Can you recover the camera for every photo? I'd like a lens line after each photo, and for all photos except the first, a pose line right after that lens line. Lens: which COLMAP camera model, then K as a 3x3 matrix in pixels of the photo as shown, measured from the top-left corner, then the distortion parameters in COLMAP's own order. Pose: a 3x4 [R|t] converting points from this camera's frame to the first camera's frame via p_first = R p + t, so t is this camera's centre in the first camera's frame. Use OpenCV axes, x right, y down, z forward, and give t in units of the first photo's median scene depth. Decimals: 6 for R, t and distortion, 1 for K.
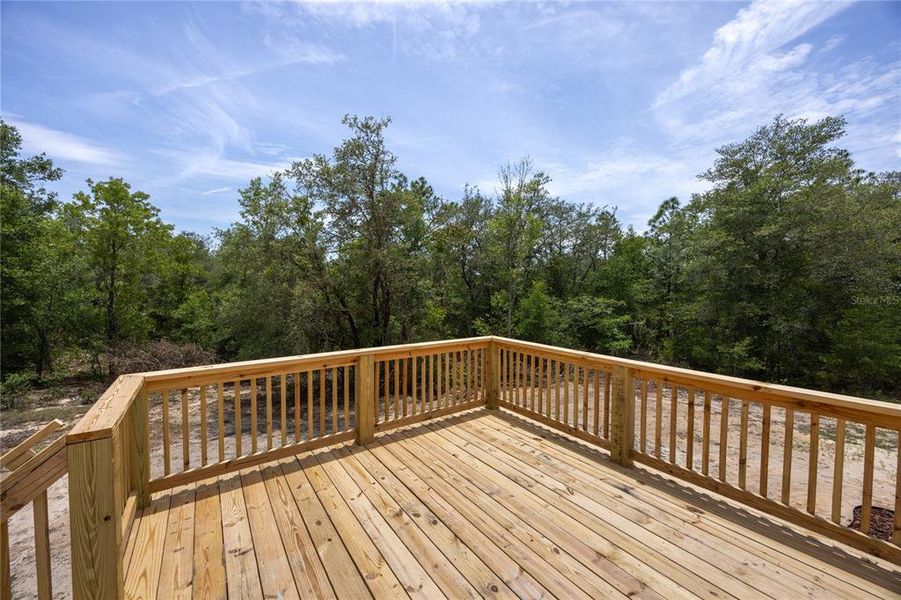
lens RADIAL K [[347.9, 0, 471.5], [0, 347.9, 289.9], [0, 0, 1]] dist [-0.002502, 0.000370]
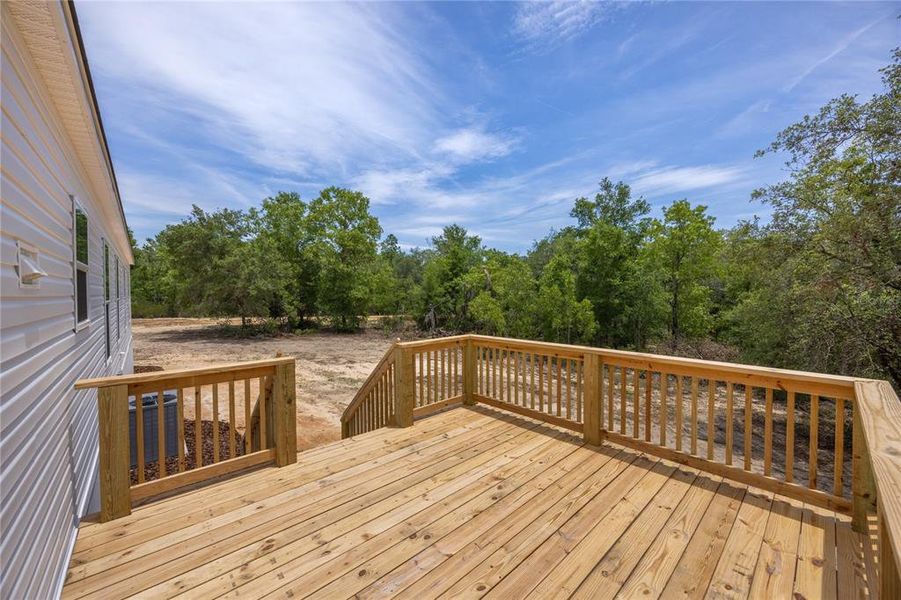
lens RADIAL K [[347.9, 0, 441.6], [0, 347.9, 295.6], [0, 0, 1]] dist [-0.002502, 0.000370]
pose [[0.068829, 0.004483, -0.997618, 0.645222], [0.000896, 0.999989, 0.004556, 0.013733], [0.997628, -0.001207, 0.068825, 0.497979]]
